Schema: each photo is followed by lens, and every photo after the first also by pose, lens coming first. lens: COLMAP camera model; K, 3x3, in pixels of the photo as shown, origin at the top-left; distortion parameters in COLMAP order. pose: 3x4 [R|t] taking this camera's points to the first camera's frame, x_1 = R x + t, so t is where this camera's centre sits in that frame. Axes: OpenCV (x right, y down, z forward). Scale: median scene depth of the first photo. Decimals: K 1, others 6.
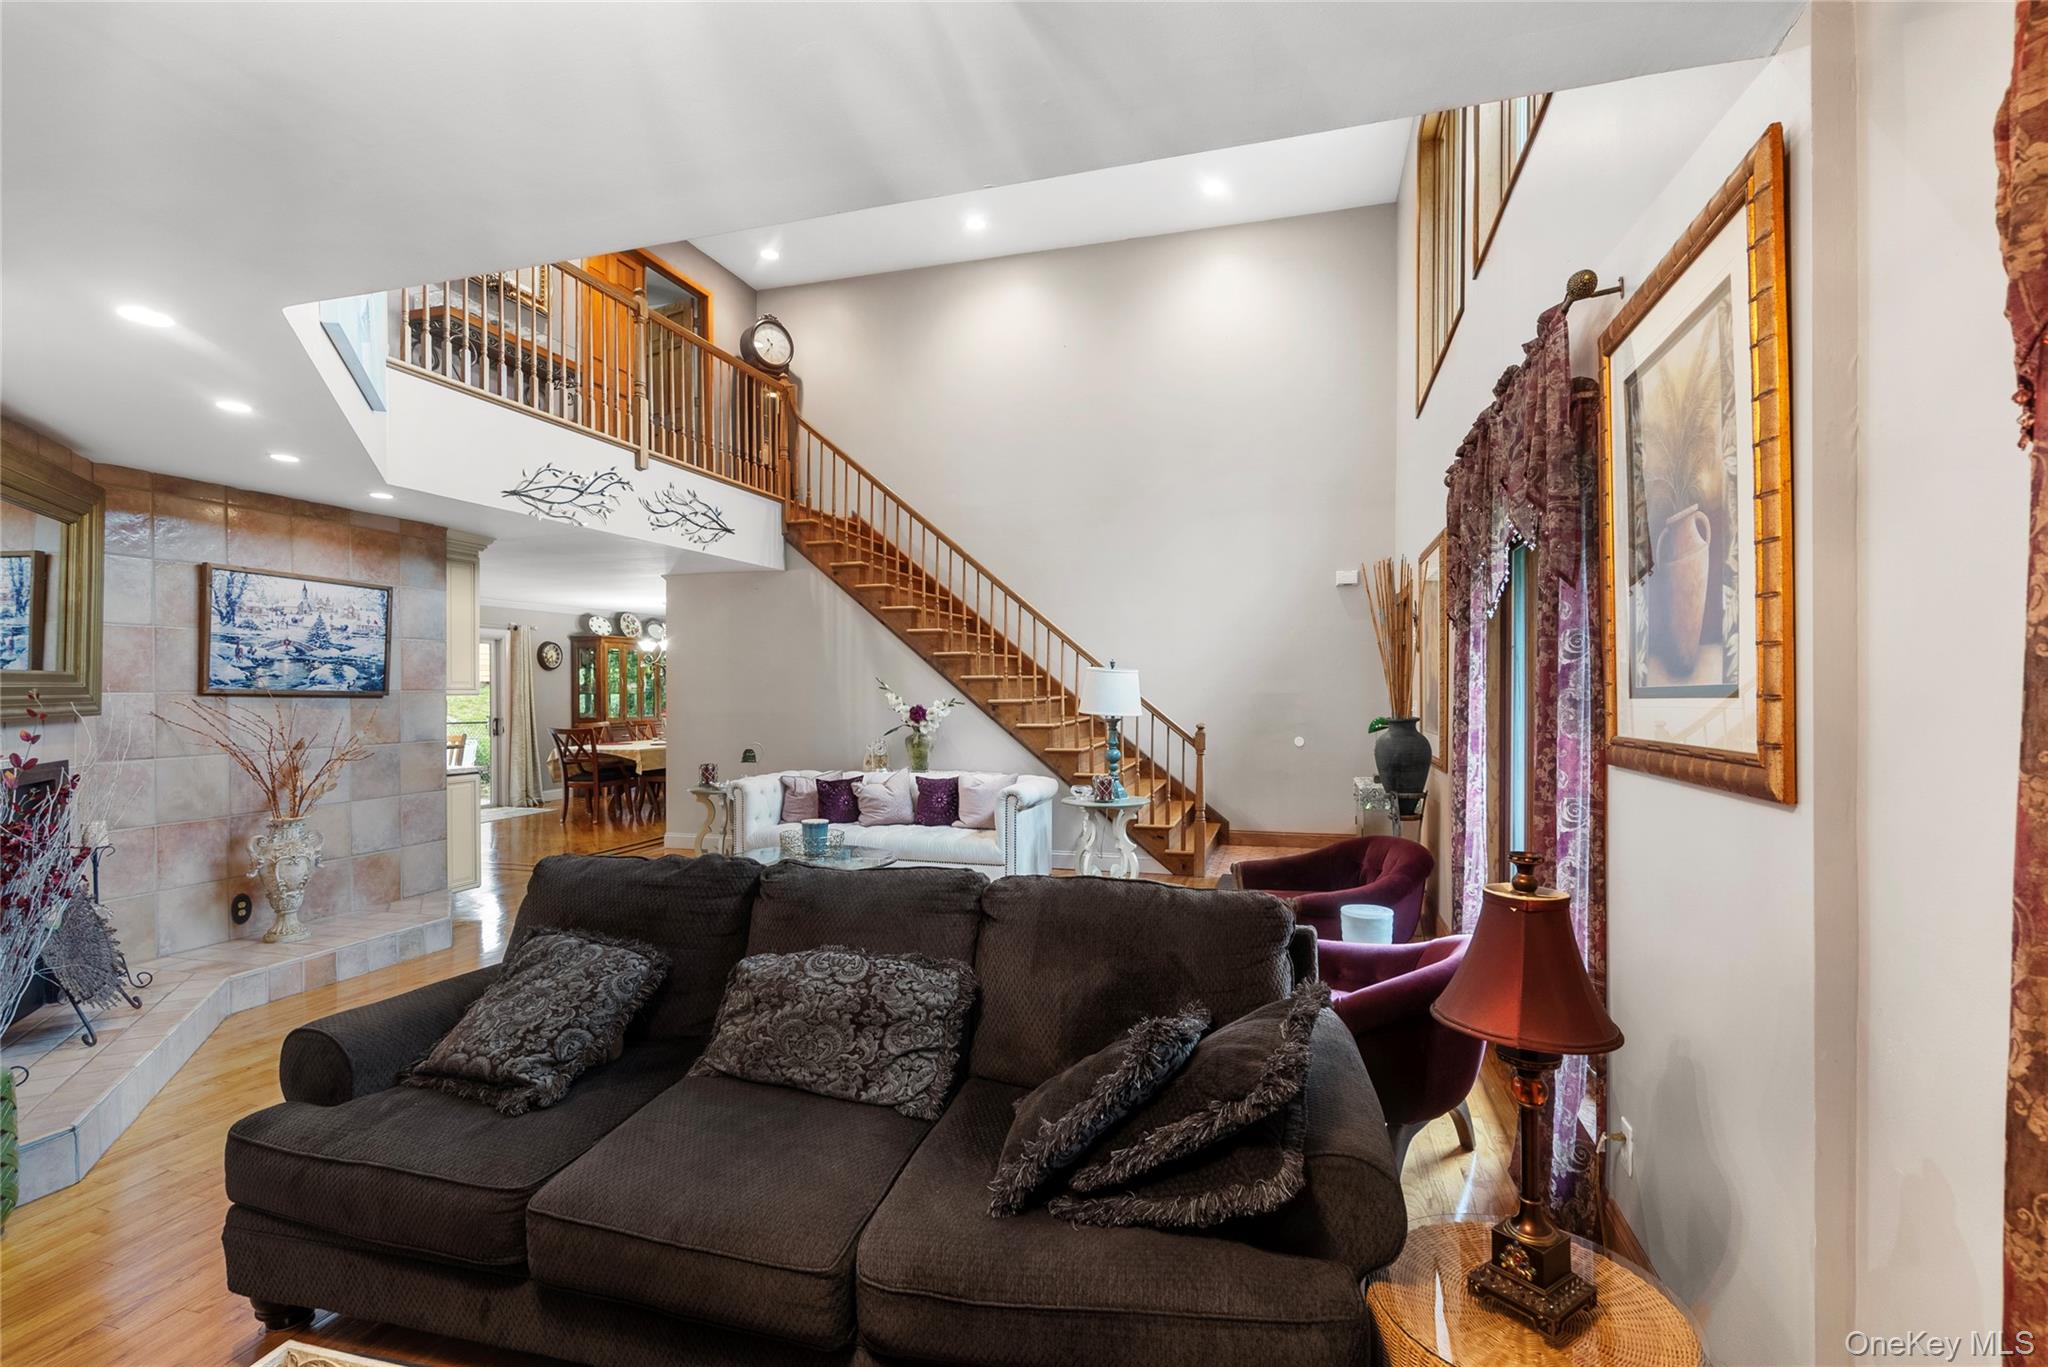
lens RADIAL K [[955.0, 0, 1034.4], [0, 955.0, 690.1], [0, 0, 1]] dist [-0.002133, 0.001923]
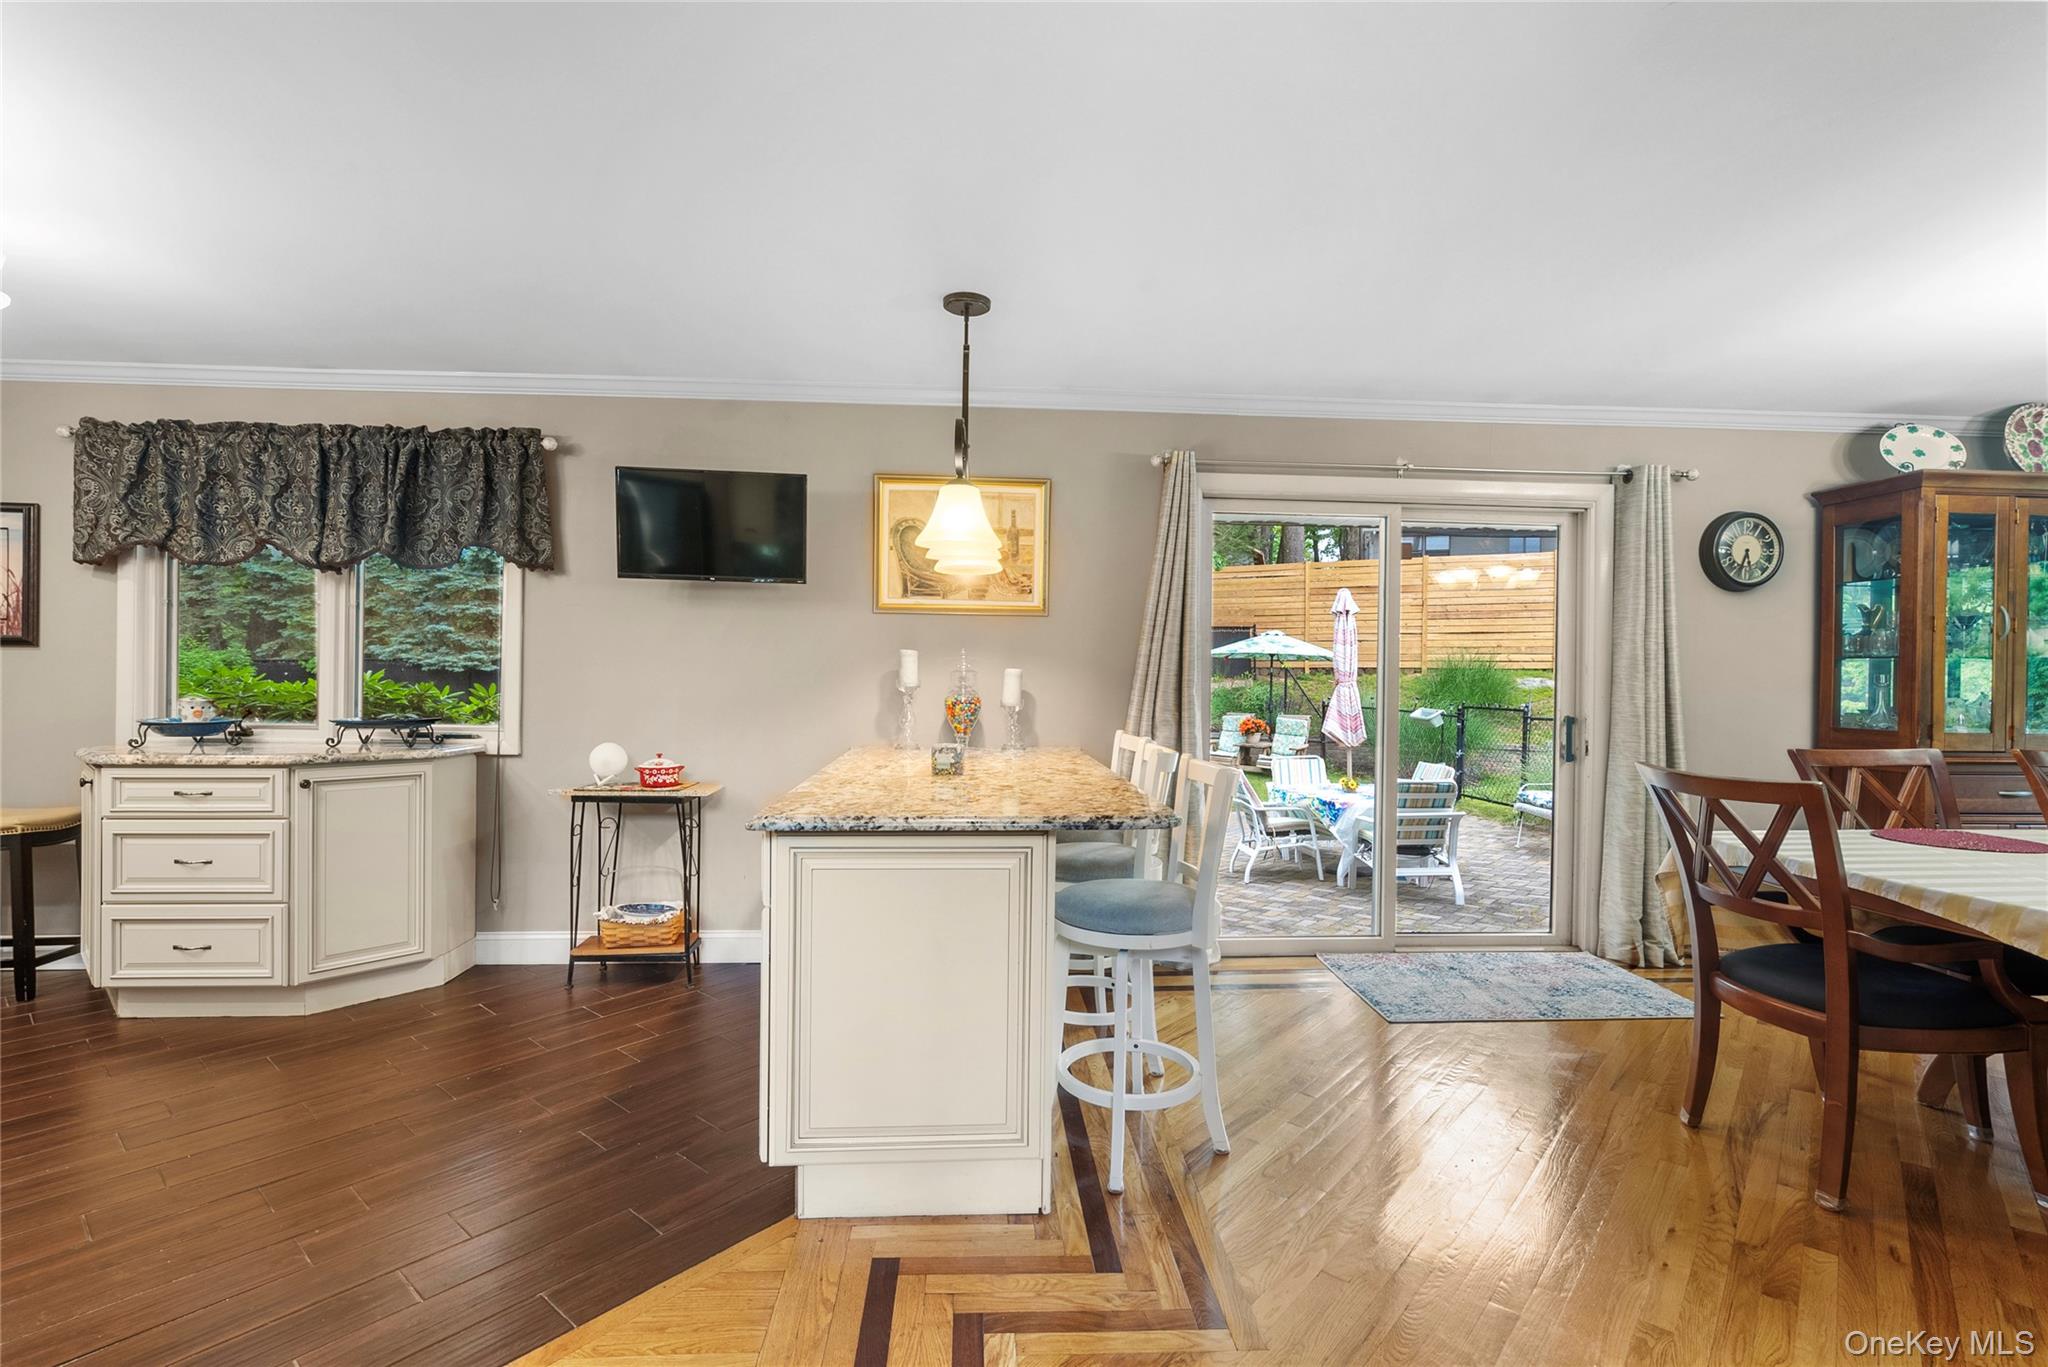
lens RADIAL K [[955.0, 0, 1016.9], [0, 955.0, 684.2], [0, 0, 1]] dist [-0.002133, 0.001923]
pose [[0.356822, 0.015189, -0.934049, -0.338271], [-0.013423, 0.999848, 0.011132, 0.017410], [0.934076, 0.008566, 0.356971, 0.777133]]
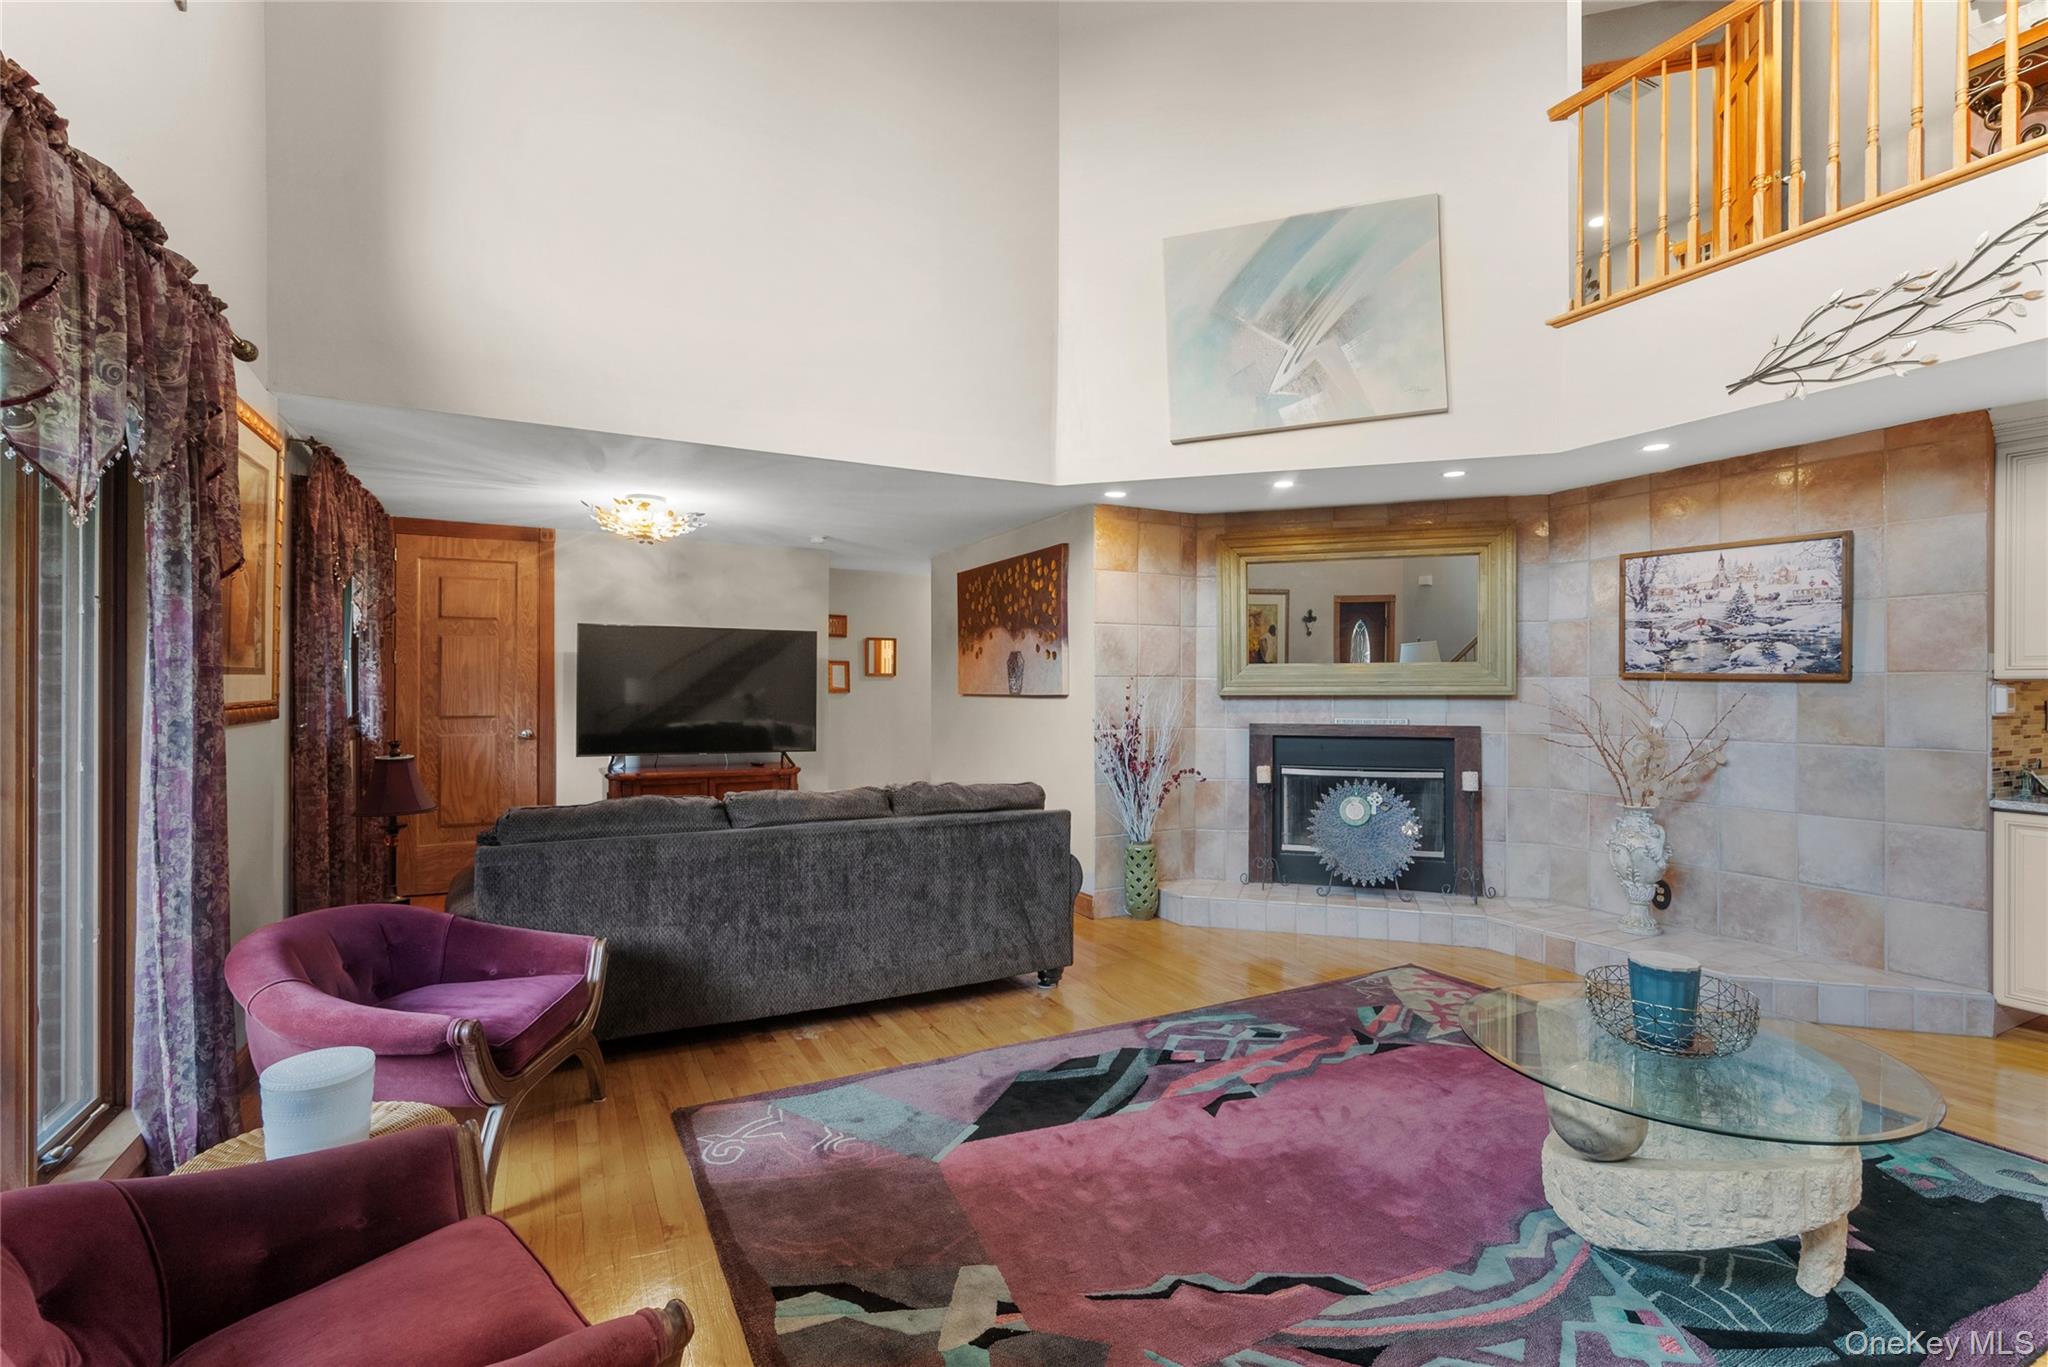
lens RADIAL K [[955.0, 0, 1034.3], [0, 955.0, 689.2], [0, 0, 1]] dist [-0.002133, 0.001923]
pose [[-0.726177, 0.003105, -0.687501, 0.293442], [0.000275, 0.999991, 0.004225, 0.010186], [0.687508, 0.002879, -0.726171, 1.148830]]
